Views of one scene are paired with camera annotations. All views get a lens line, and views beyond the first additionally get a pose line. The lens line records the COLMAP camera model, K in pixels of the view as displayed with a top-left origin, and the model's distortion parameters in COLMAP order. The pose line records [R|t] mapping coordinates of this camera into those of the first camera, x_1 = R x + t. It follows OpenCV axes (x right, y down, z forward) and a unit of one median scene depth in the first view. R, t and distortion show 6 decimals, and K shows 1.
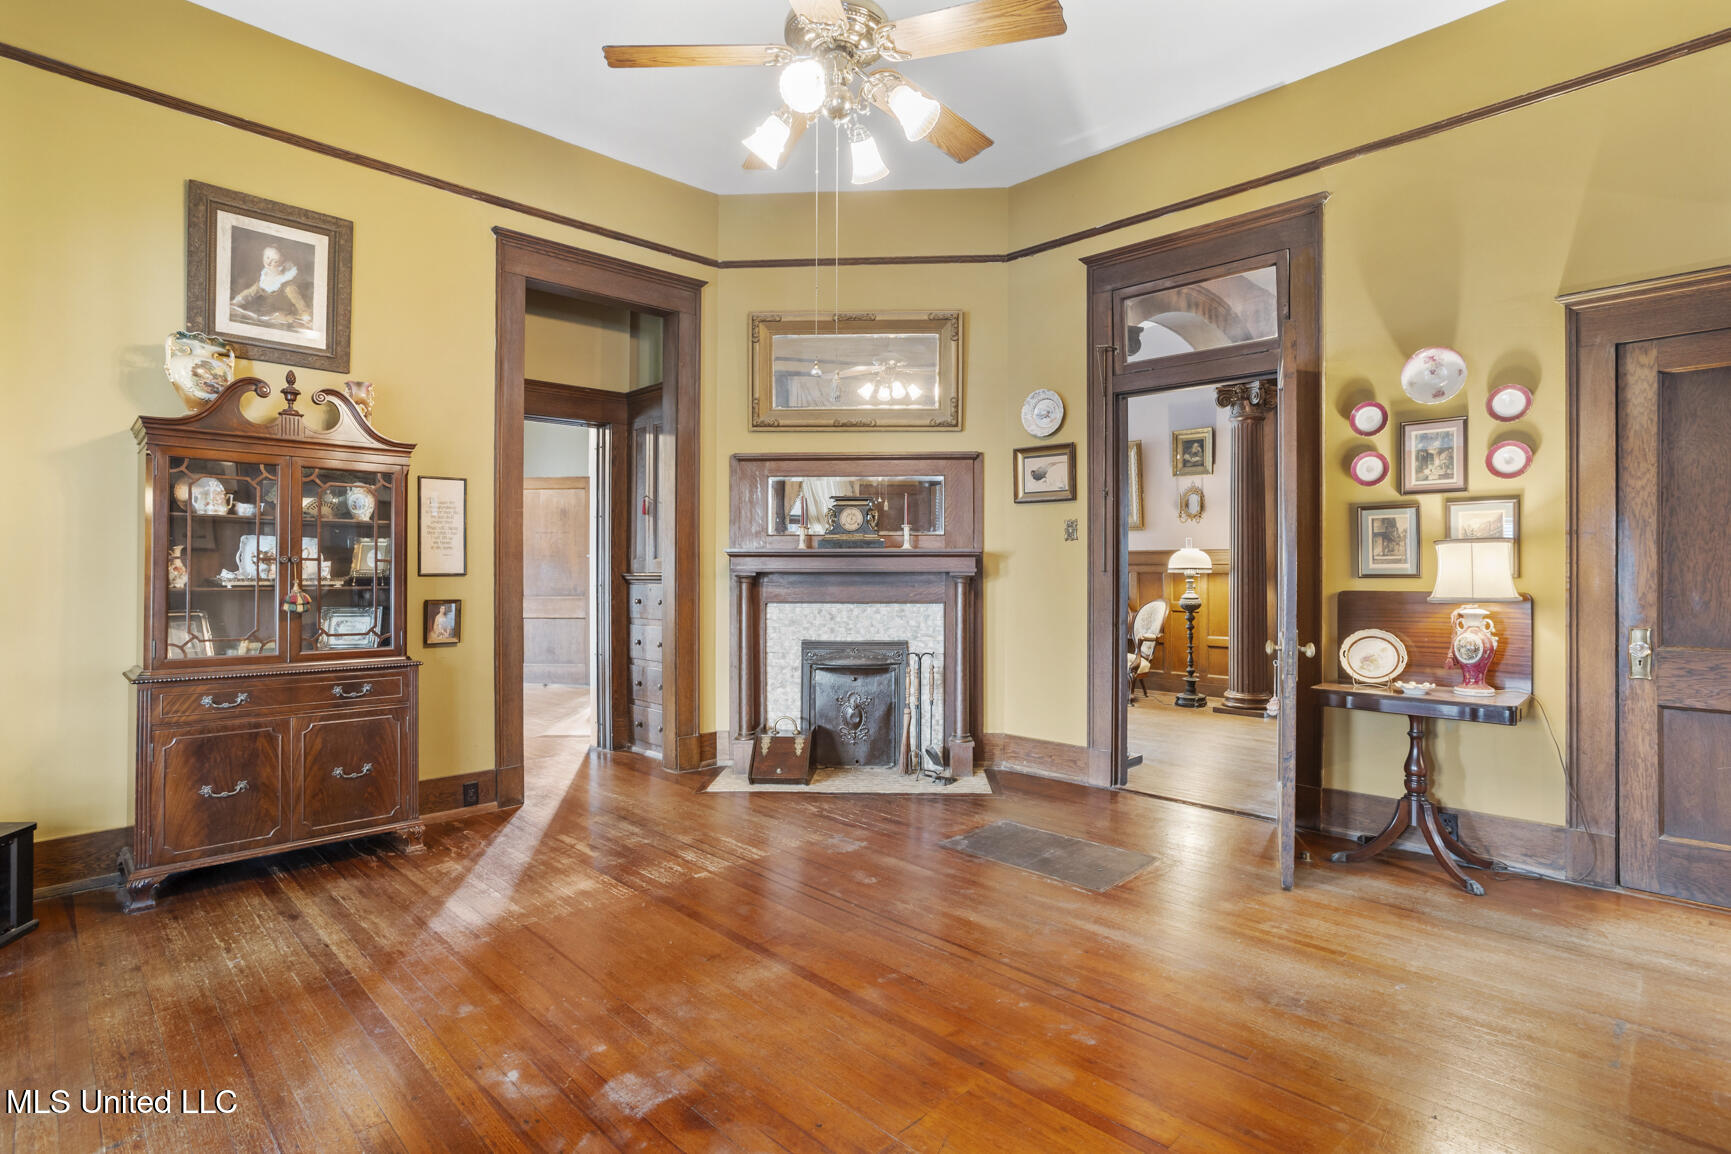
lens RADIAL K [[867.3, 0, 866.7], [0, 867.3, 575.2], [0, 0, 1]] dist [-0.023085, 0.002438]
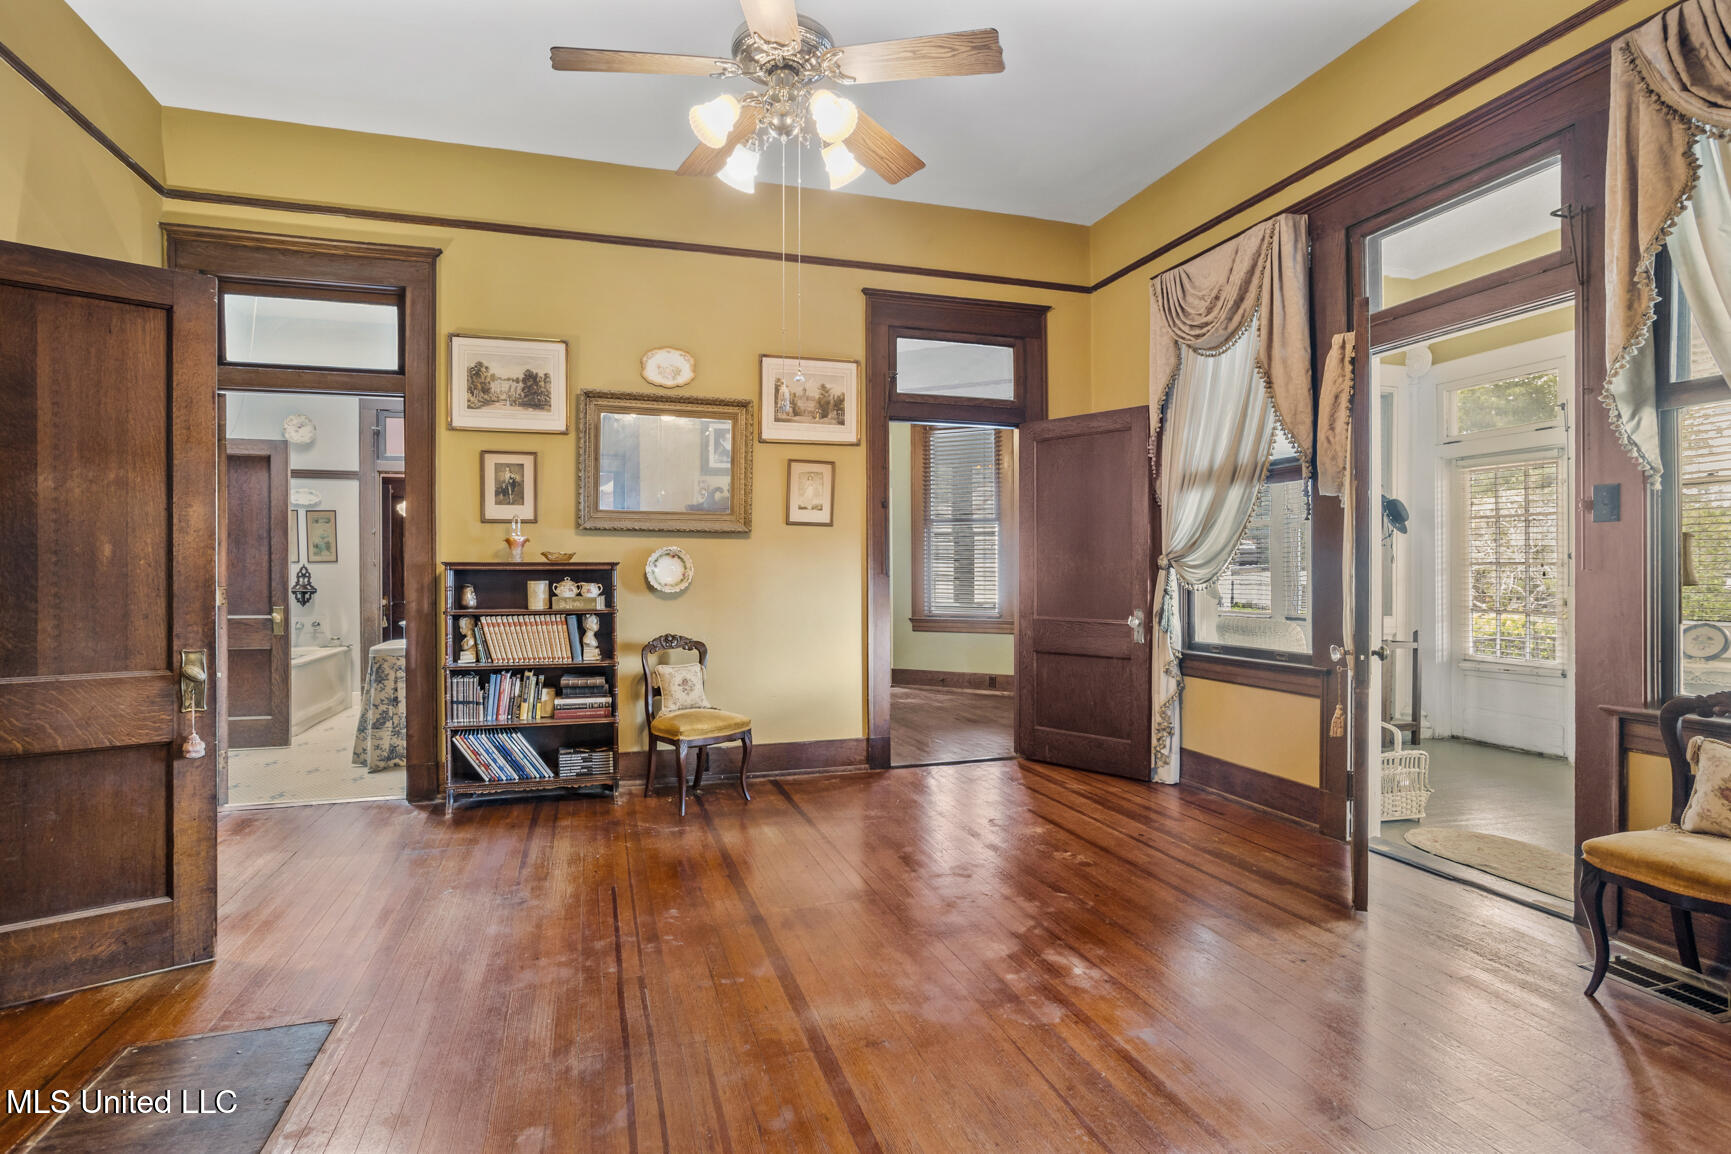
lens RADIAL K [[867.3, 0, 864.4], [0, 867.3, 579.8], [0, 0, 1]] dist [-0.023085, 0.002438]
pose [[-0.892911, 0.005346, 0.450202, -0.624039], [0.006450, 0.999979, 0.000918, 0.001299], [-0.450187, 0.003724, -0.892926, 2.008623]]
